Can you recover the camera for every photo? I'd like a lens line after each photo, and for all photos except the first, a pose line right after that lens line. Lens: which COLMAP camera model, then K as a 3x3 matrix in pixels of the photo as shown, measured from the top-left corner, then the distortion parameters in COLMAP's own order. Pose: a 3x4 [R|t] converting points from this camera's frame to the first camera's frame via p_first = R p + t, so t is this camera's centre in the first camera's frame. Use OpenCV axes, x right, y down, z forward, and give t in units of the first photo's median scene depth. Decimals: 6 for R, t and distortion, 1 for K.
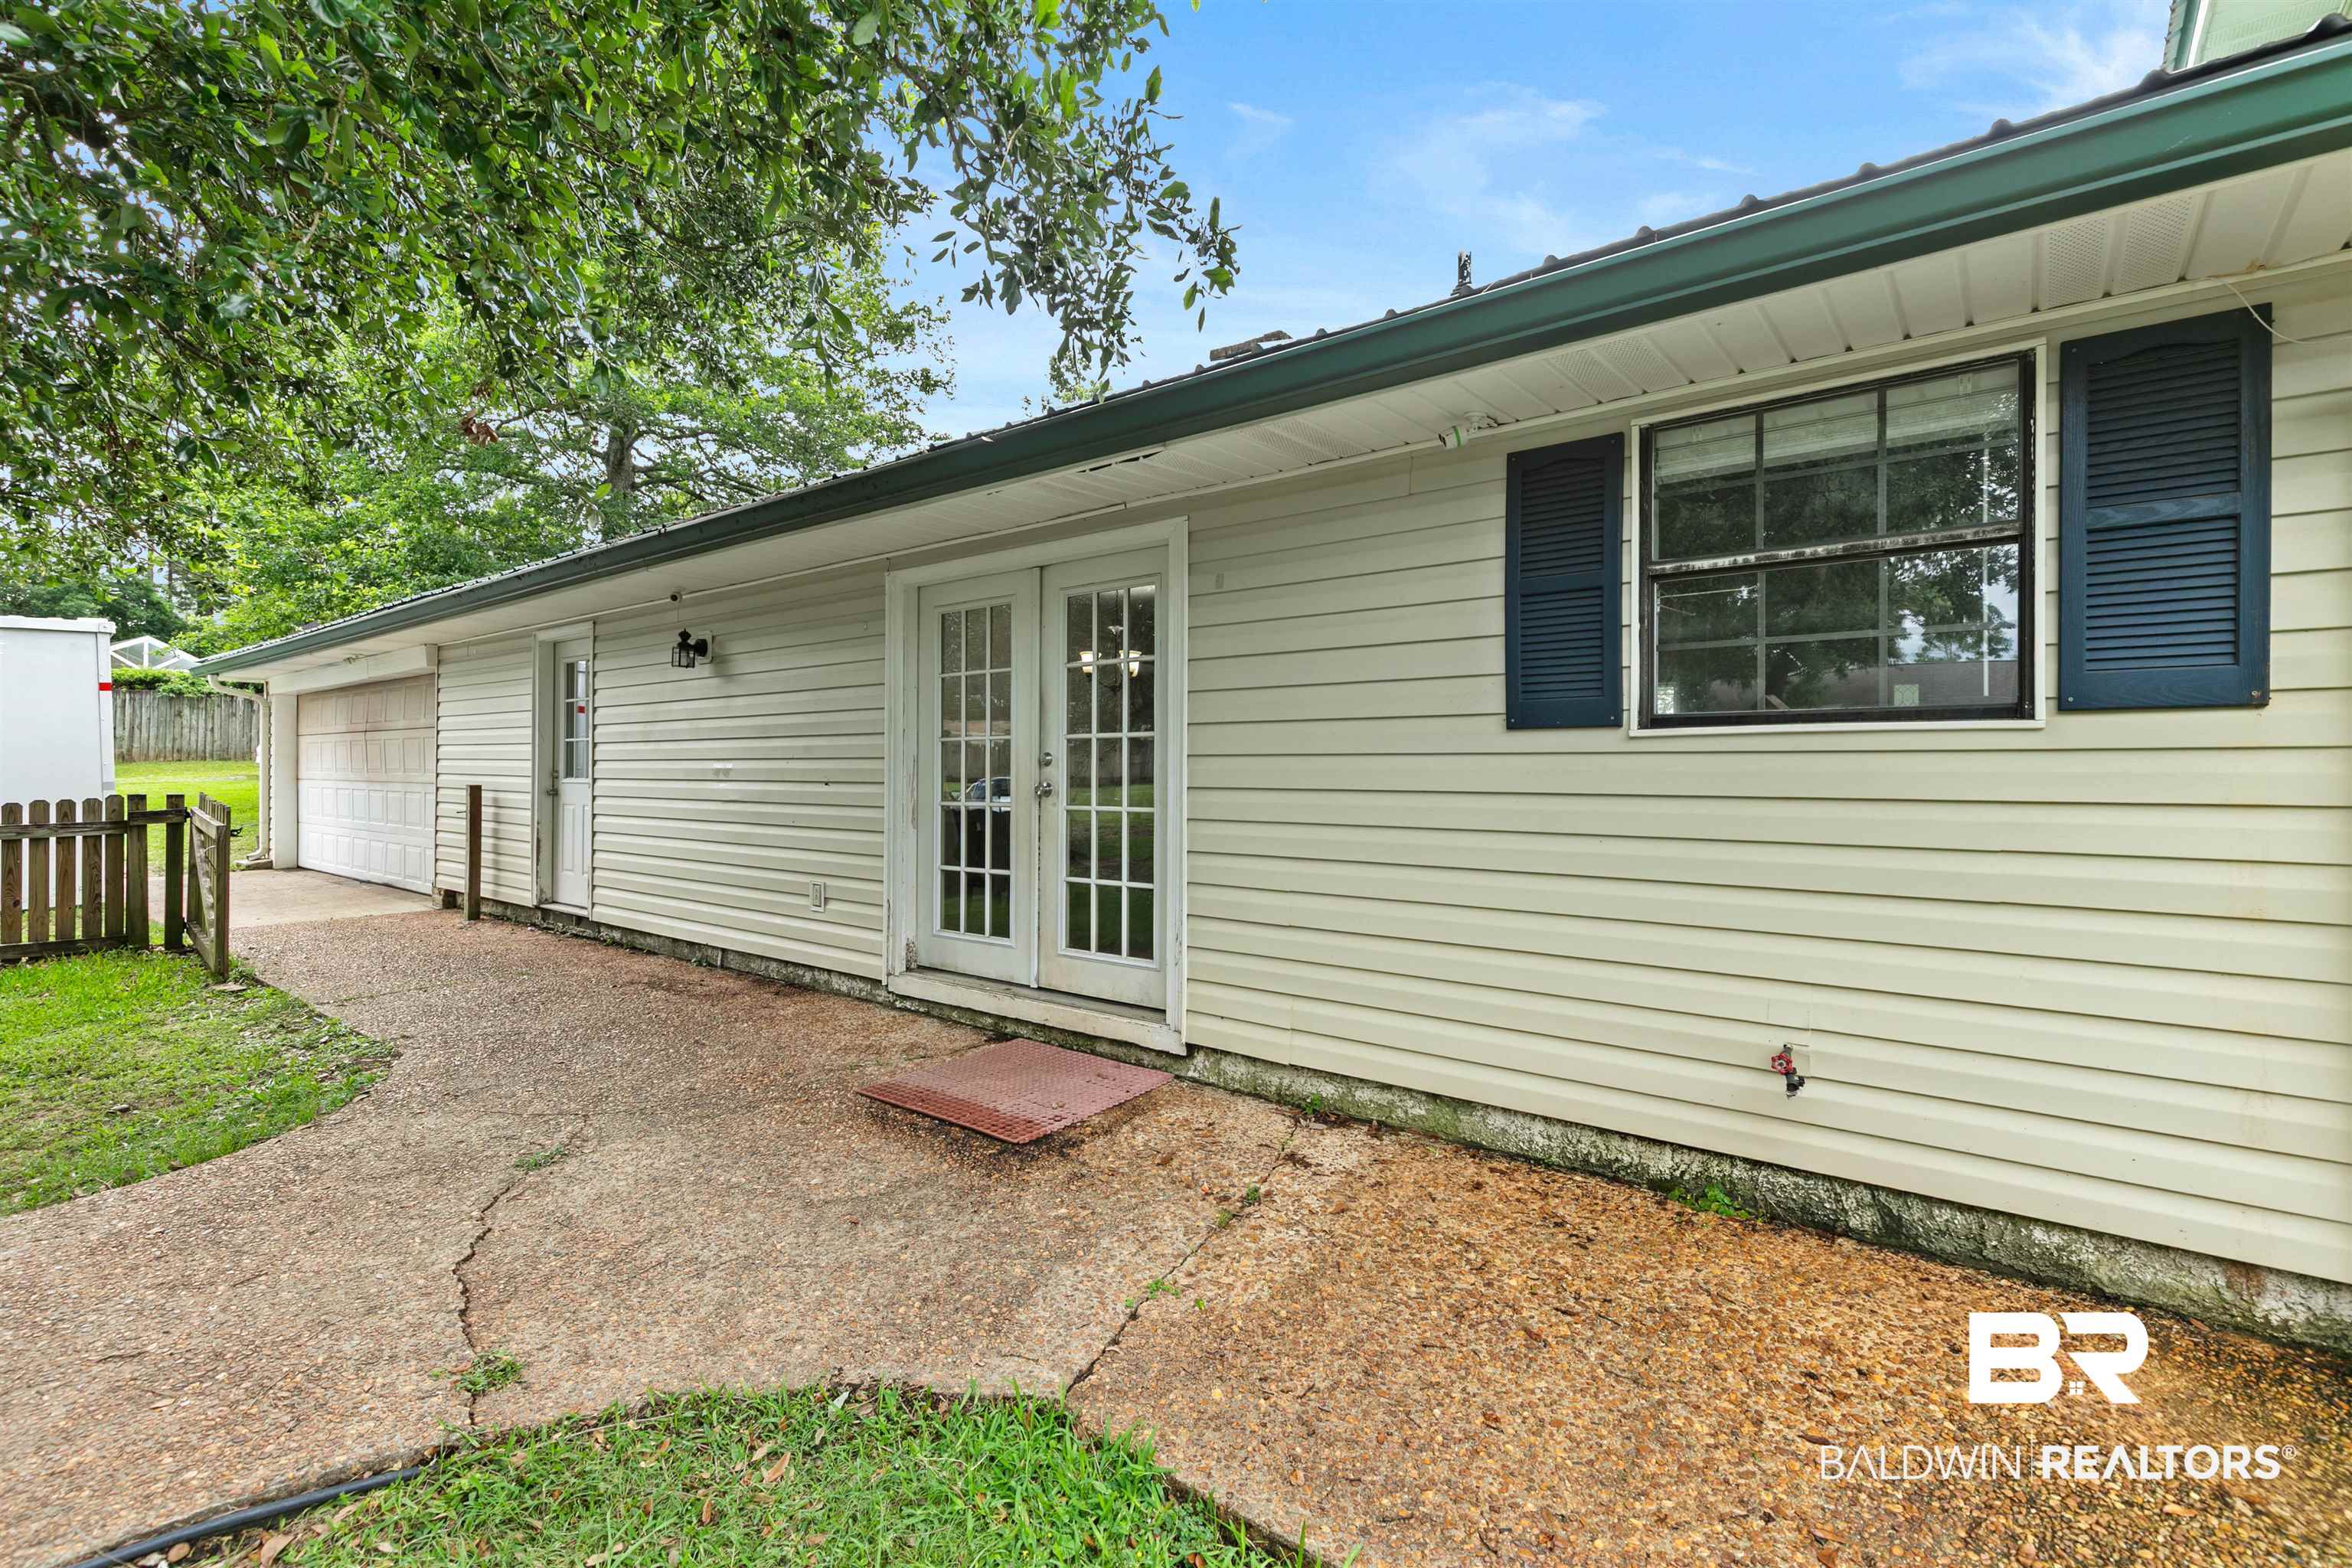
lens RADIAL K [[1065.3, 0, 1182.6], [0, 1065.3, 775.3], [0, 0, 1]] dist [0.007981, -0.000416]
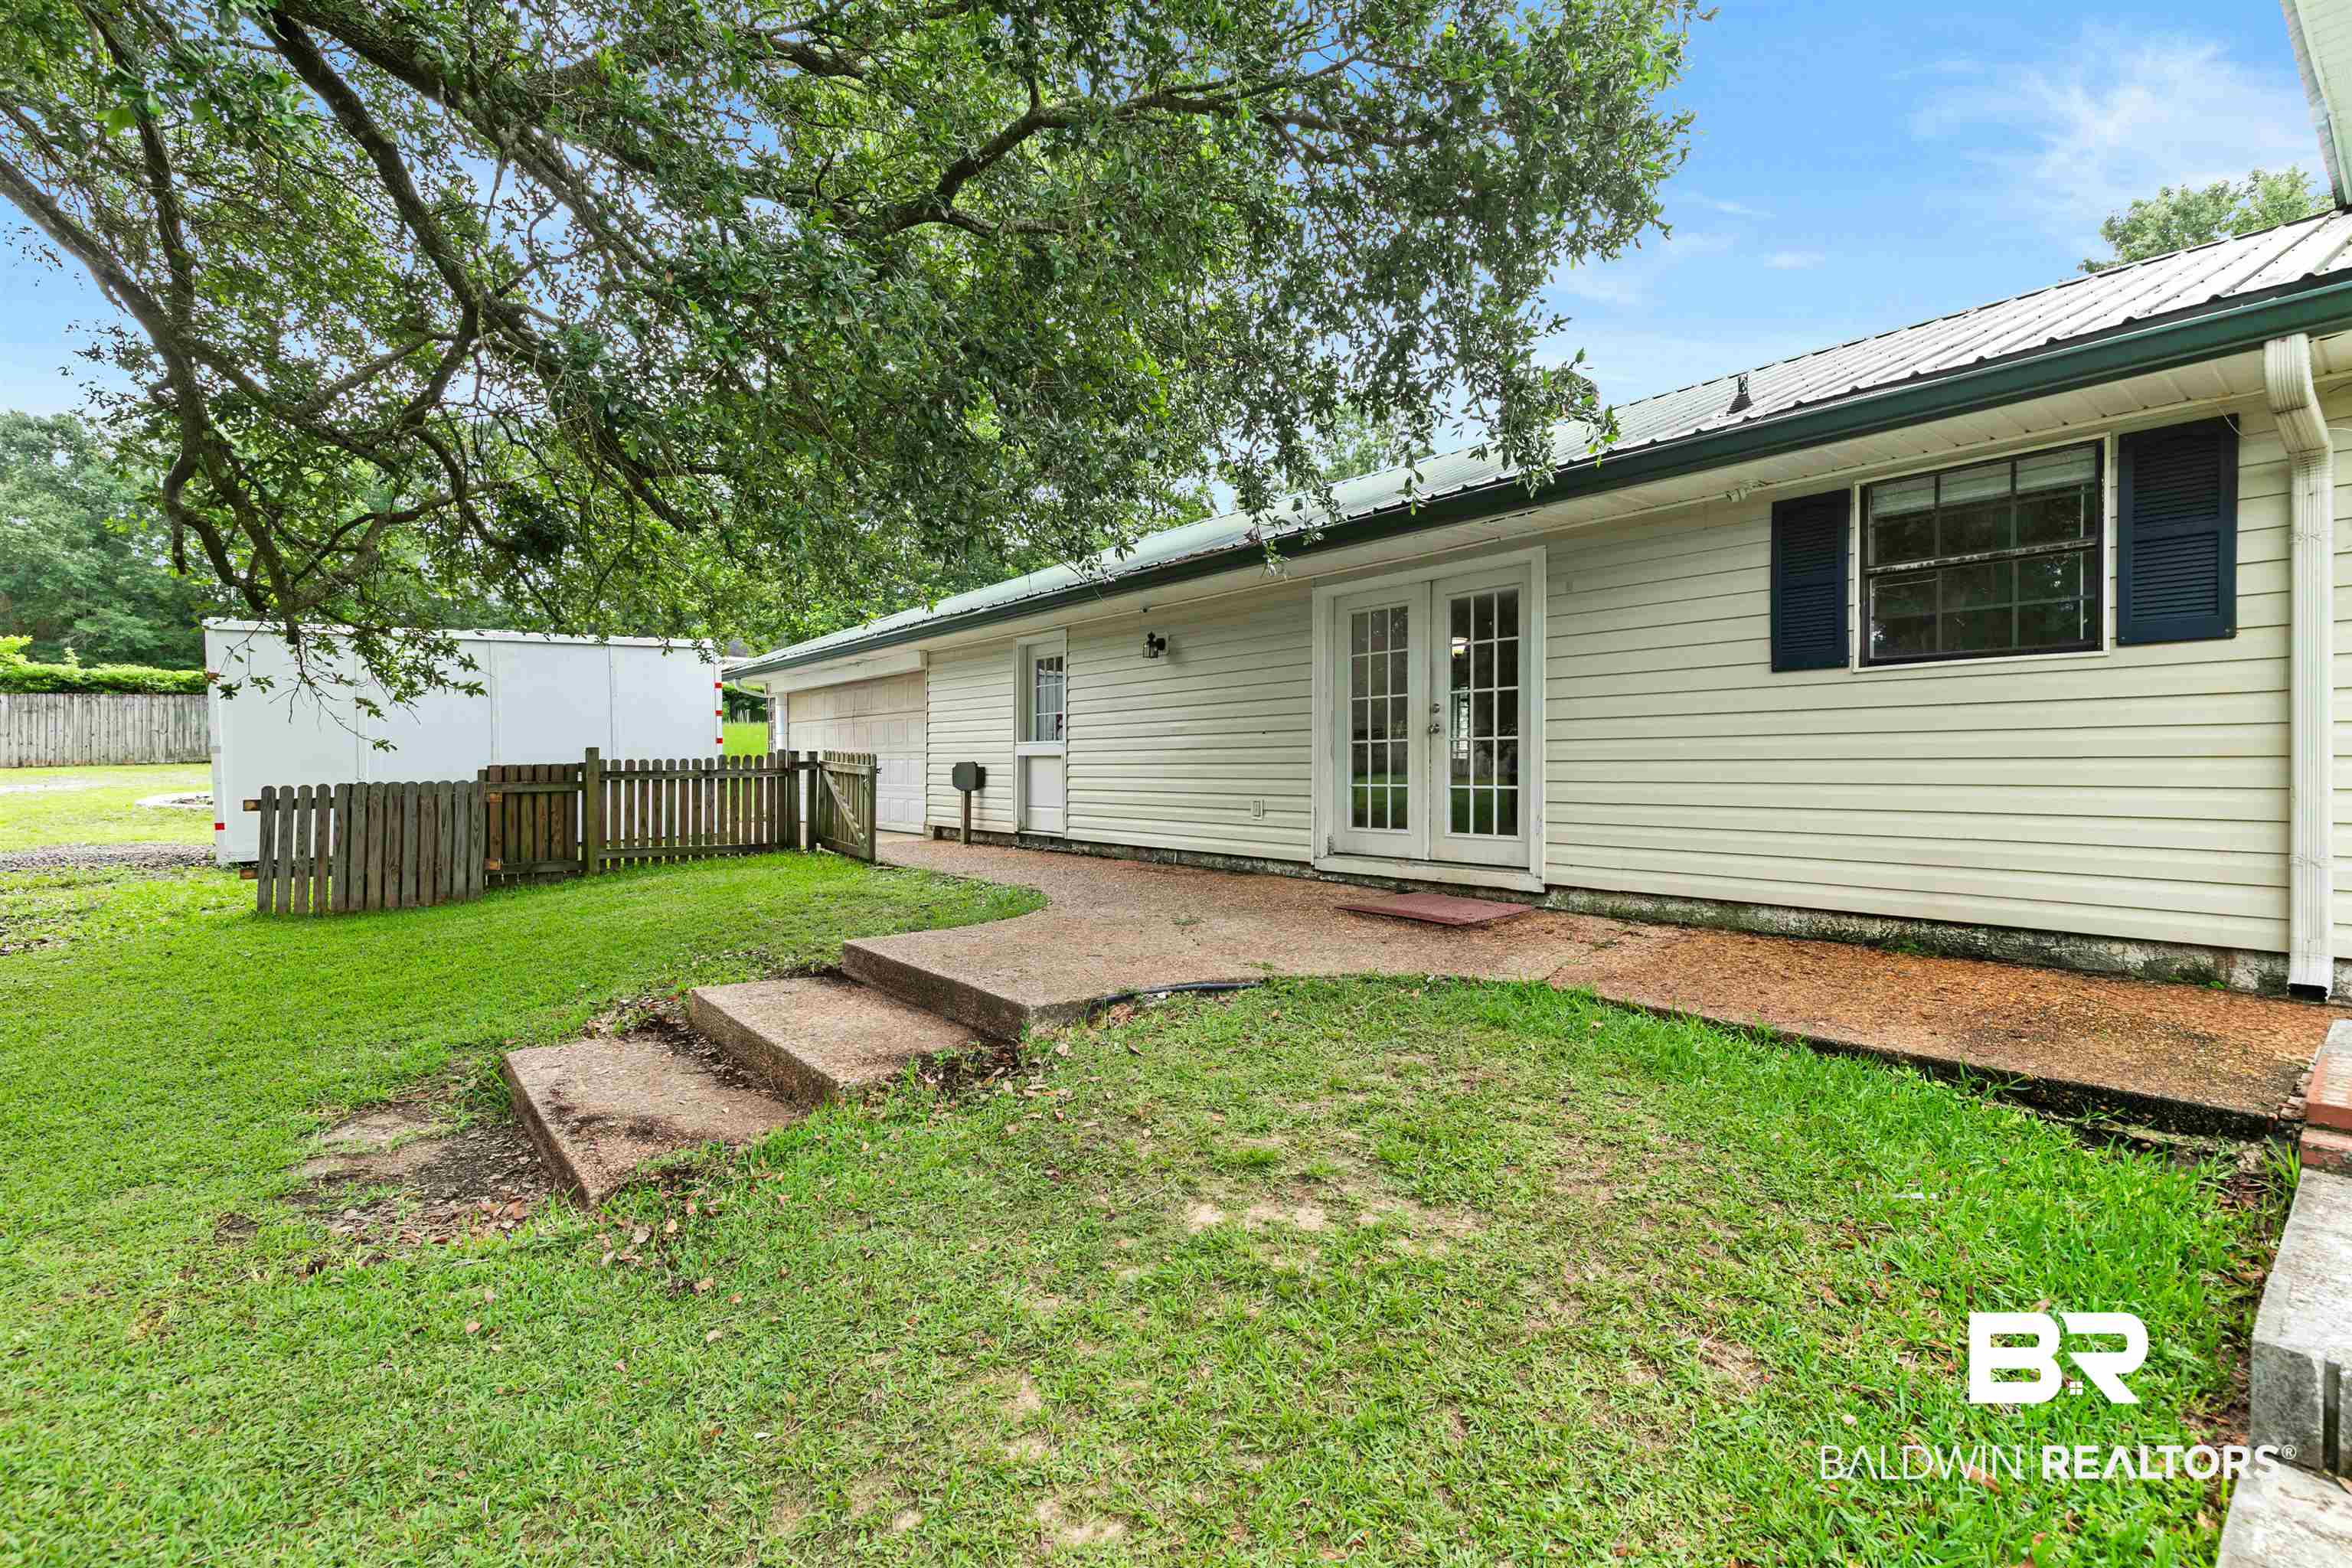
lens RADIAL K [[1040.9, 0, 1187.3], [0, 1040.9, 777.3], [0, 0, 1]] dist [0.000464, -0.000022]
pose [[0.979129, -0.001617, -0.203235, -0.167718], [0.002231, 0.999994, 0.002795, 0.075916], [0.203229, -0.003190, 0.979126, -0.502273]]
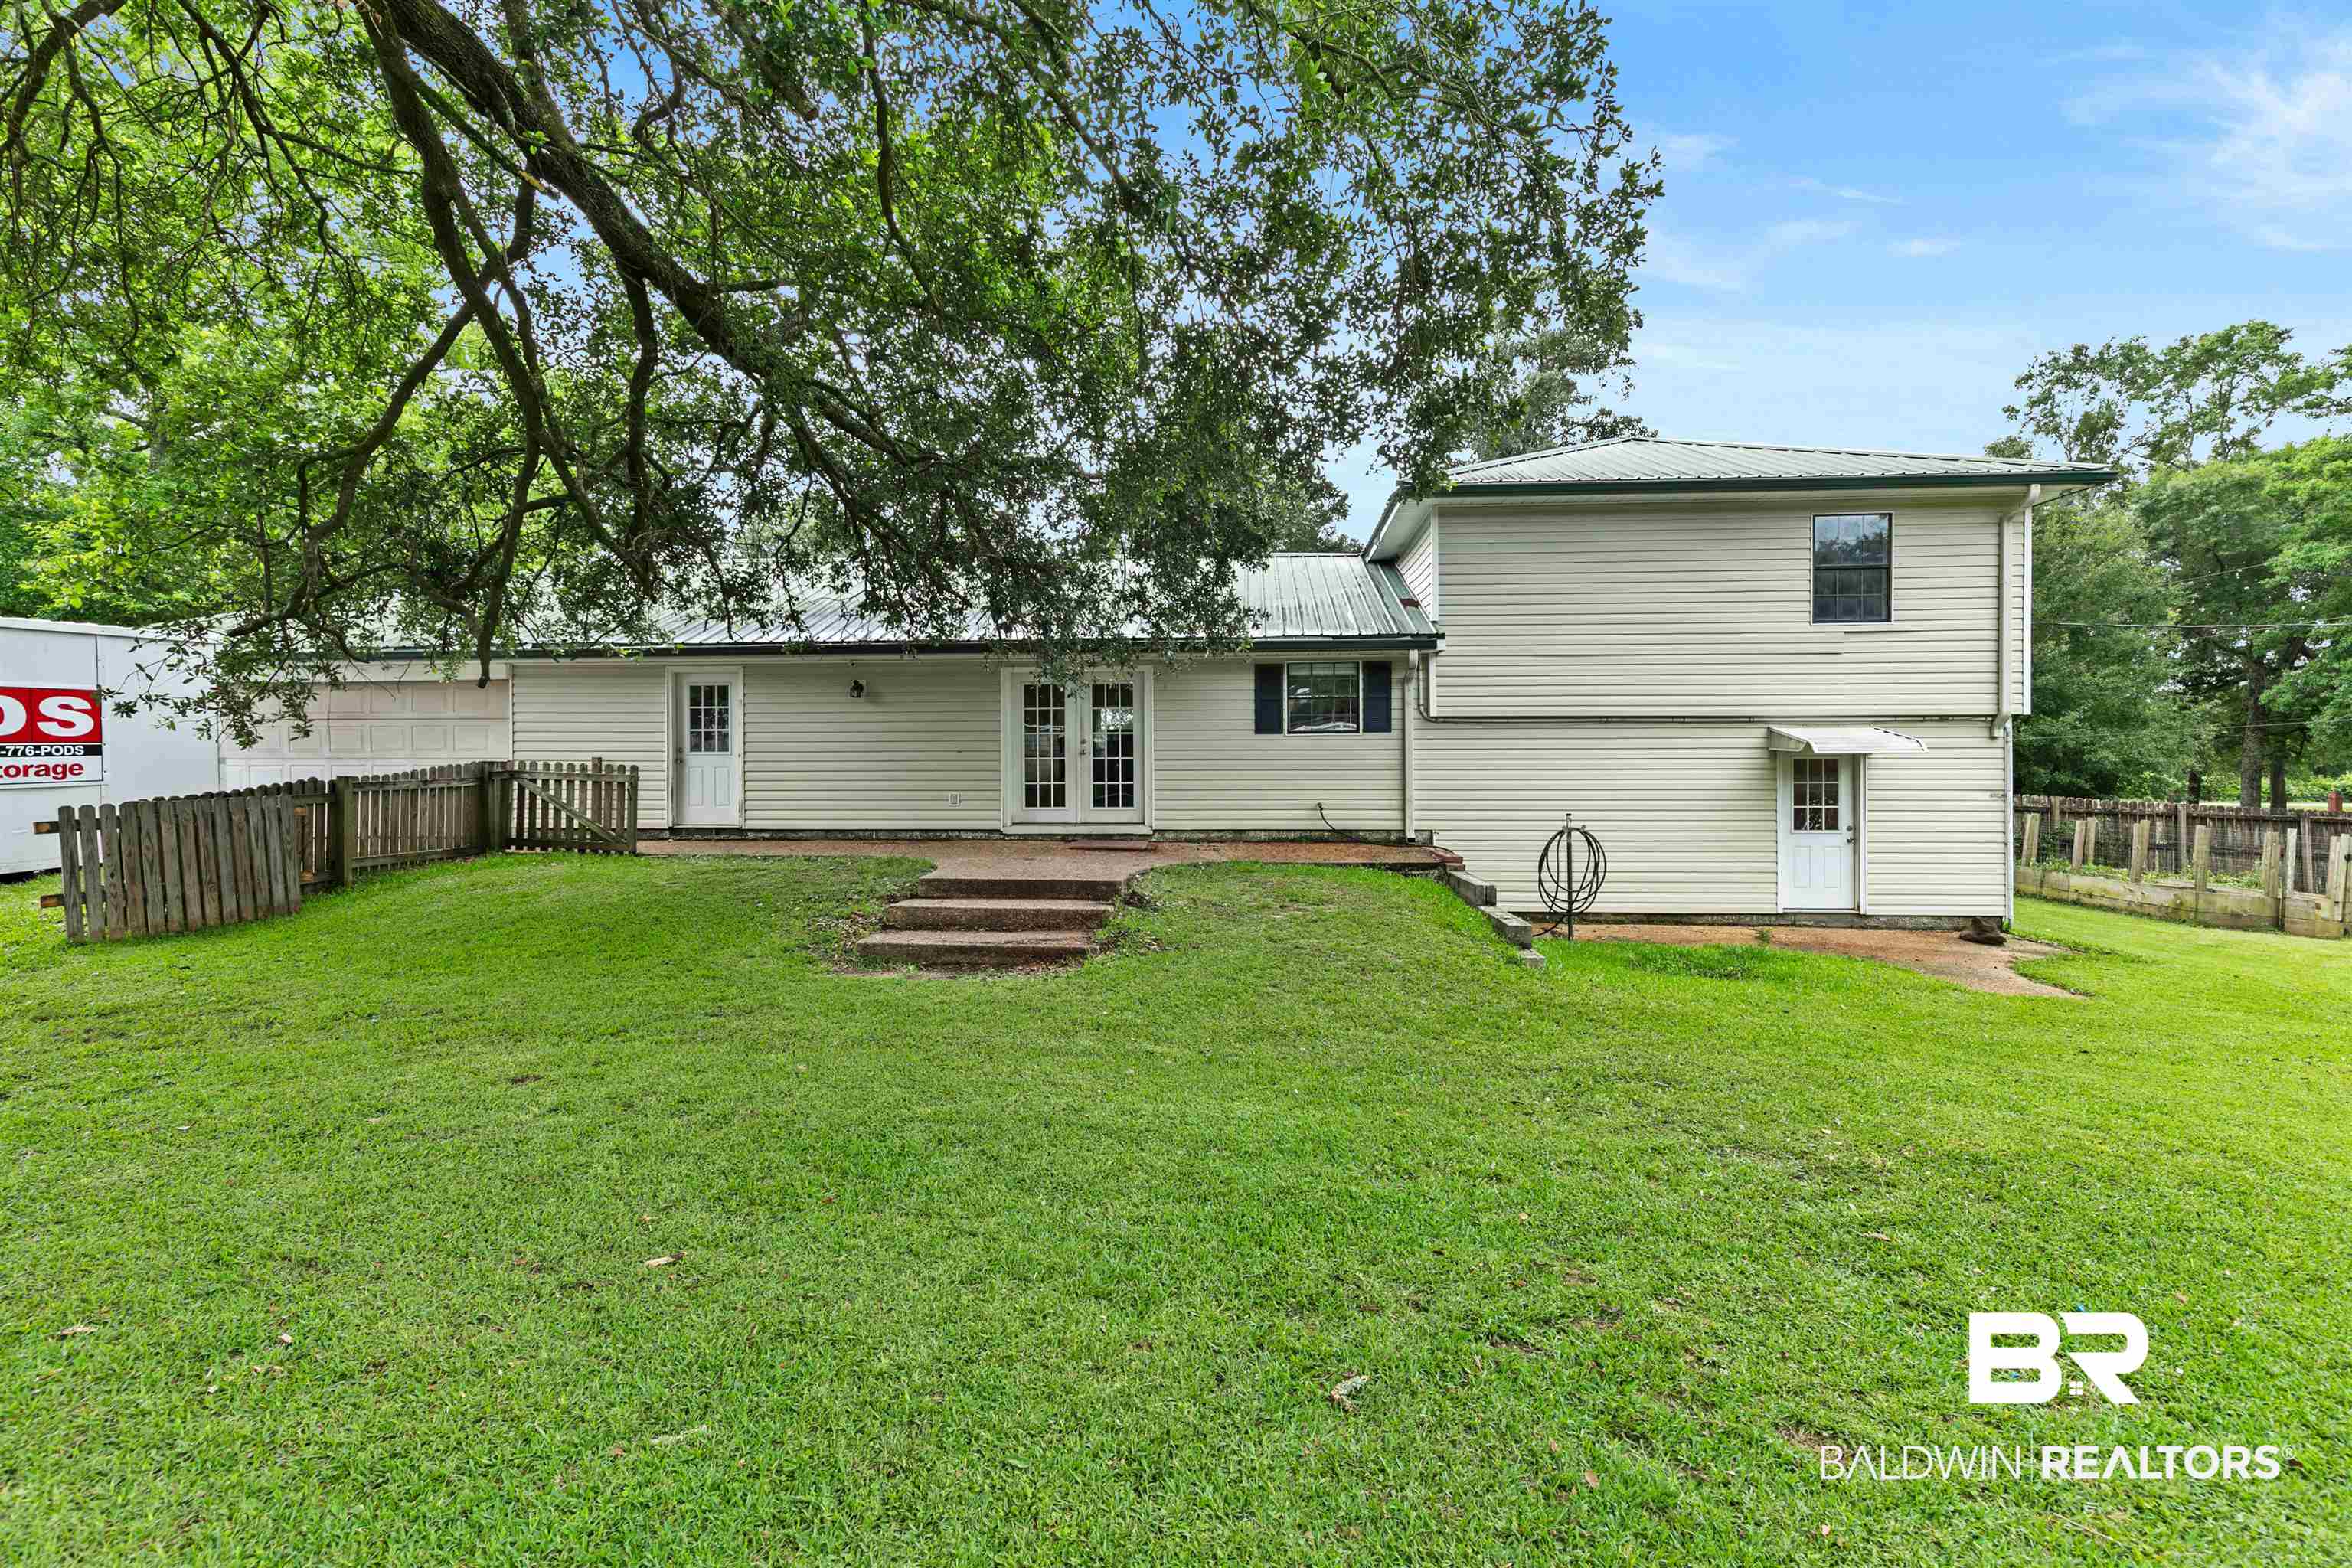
lens RADIAL K [[1040.9, 0, 1187.3], [0, 1040.9, 777.3], [0, 0, 1]] dist [0.000464, -0.000022]
pose [[0.819039, -0.015567, 0.573527, -1.441266], [0.007858, 0.999842, 0.015916, 0.037846], [-0.573684, -0.008529, 0.819032, -1.374442]]
